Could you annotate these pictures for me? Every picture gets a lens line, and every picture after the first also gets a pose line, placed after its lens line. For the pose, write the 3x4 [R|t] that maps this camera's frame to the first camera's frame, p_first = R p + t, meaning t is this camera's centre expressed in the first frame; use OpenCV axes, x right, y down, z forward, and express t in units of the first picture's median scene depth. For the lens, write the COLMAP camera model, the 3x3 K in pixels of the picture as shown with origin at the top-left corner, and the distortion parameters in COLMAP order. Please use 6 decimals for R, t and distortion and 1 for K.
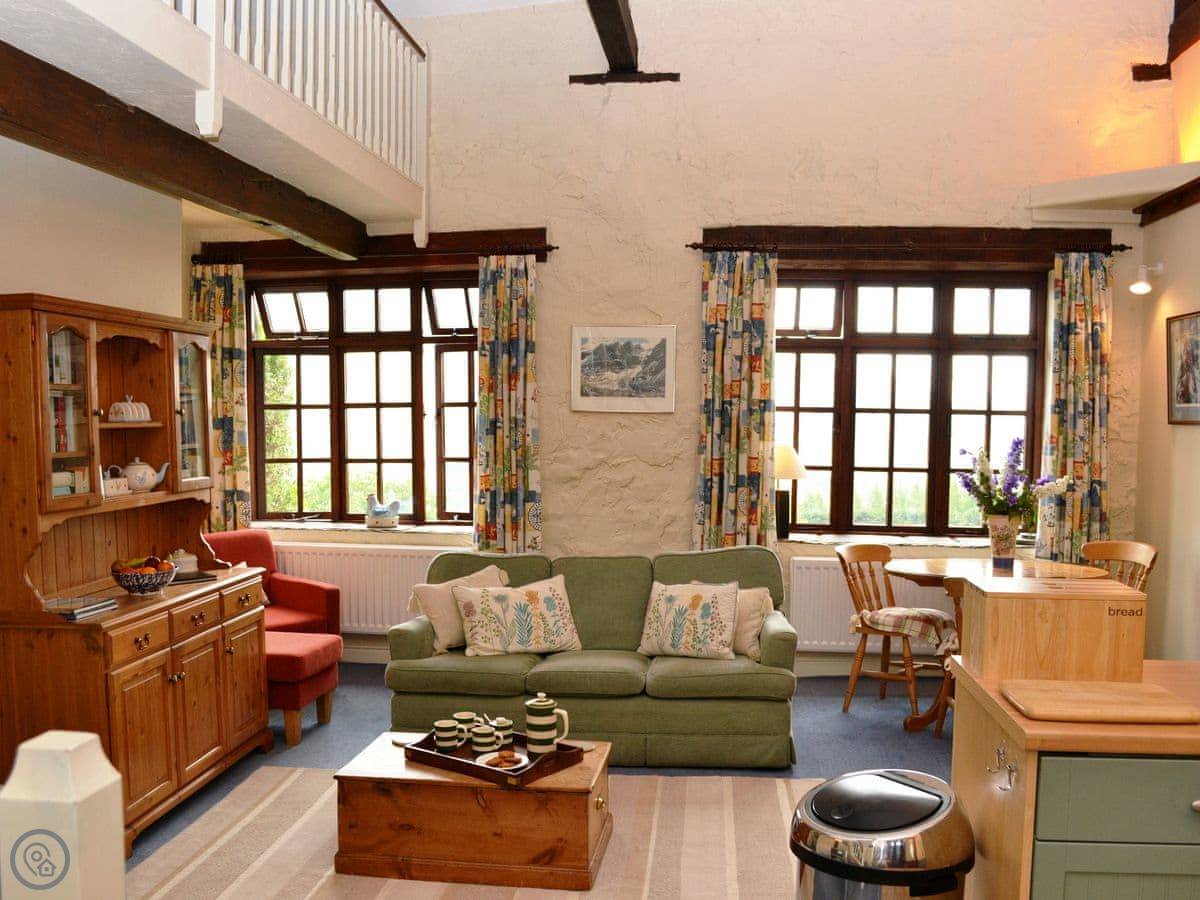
lens RADIAL K [[1081.2, 0, 599.8], [0, 1081.2, 461.7], [0, 0, 1]] dist [-0.083780, 0.010970]
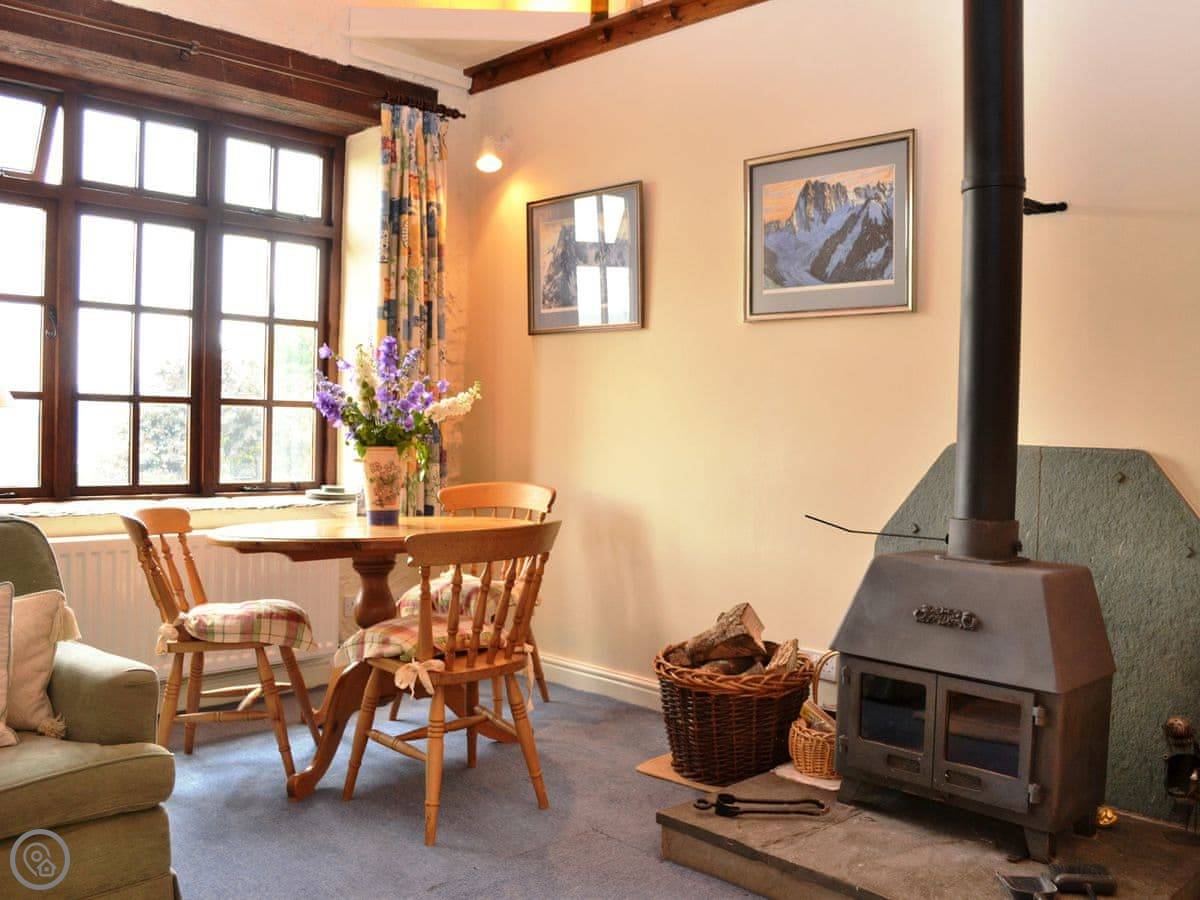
lens RADIAL K [[1081.2, 0, 634.1], [0, 1081.2, 464.9], [0, 0, 1]] dist [-0.083780, 0.010970]
pose [[0.615092, -0.026700, 0.788003, -0.055063], [0.018595, 0.999640, 0.019356, 0.043989], [-0.788236, 0.002747, 0.615367, 0.393232]]
